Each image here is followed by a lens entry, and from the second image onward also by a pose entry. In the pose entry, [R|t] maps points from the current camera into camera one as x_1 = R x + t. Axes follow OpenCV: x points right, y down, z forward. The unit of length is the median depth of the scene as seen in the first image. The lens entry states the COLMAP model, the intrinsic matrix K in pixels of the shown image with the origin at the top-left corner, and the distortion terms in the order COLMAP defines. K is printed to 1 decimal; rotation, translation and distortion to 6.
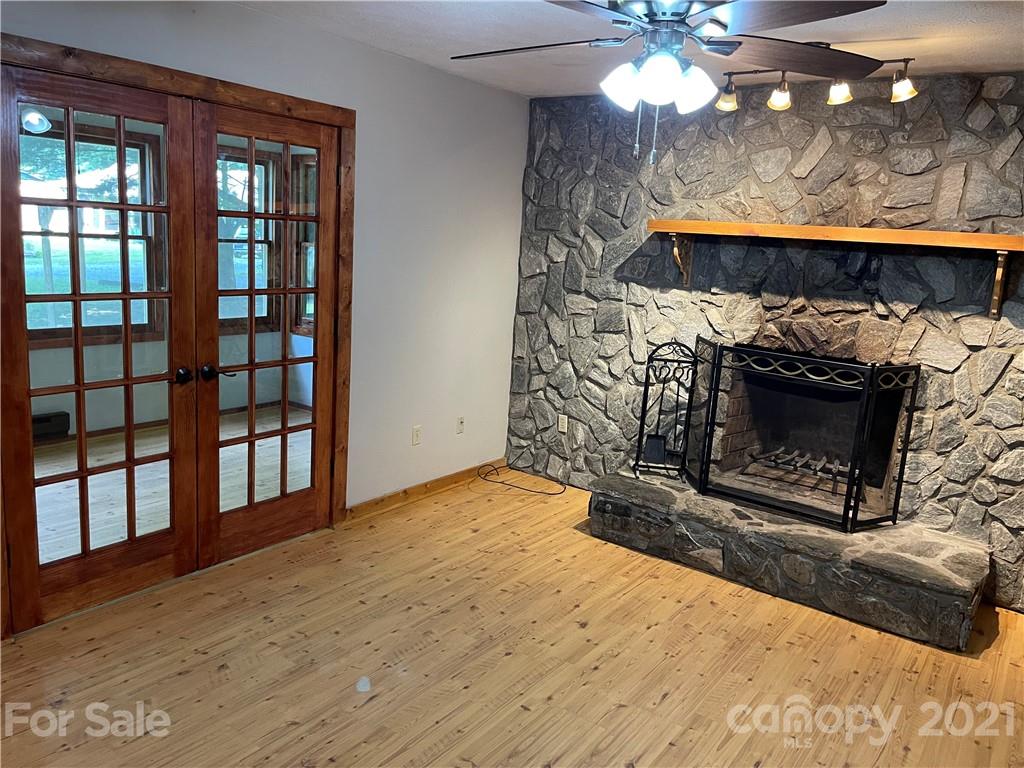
lens RADIAL K [[775.0, 0, 512.1], [0, 775.0, 378.9], [0, 0, 1]] dist [0.055151, -0.075327]
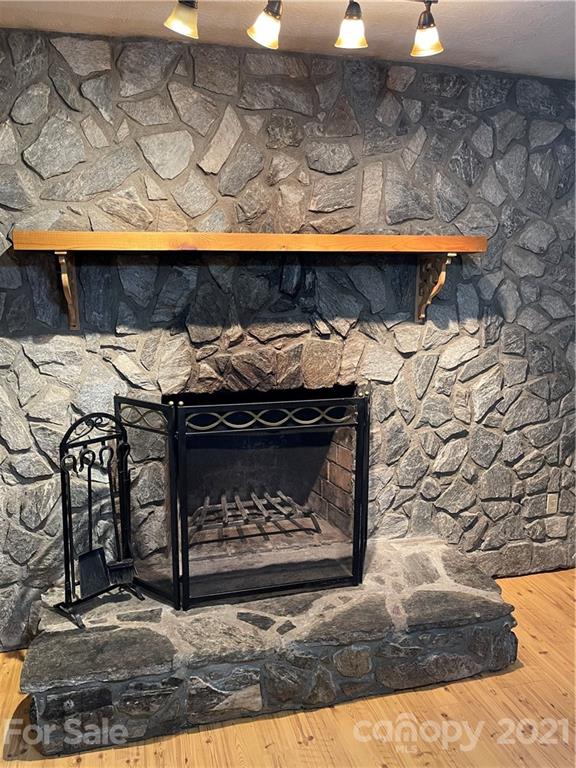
lens RADIAL K [[581.2, 0, 293.8], [0, 581.2, 389.0], [0, 0, 1]] dist [0.055151, -0.075327]
pose [[0.637148, -0.209674, 0.741673, -0.053688], [0.188567, 0.975448, 0.113772, -0.097347], [-0.747318, 0.067366, 0.661043, 0.557561]]
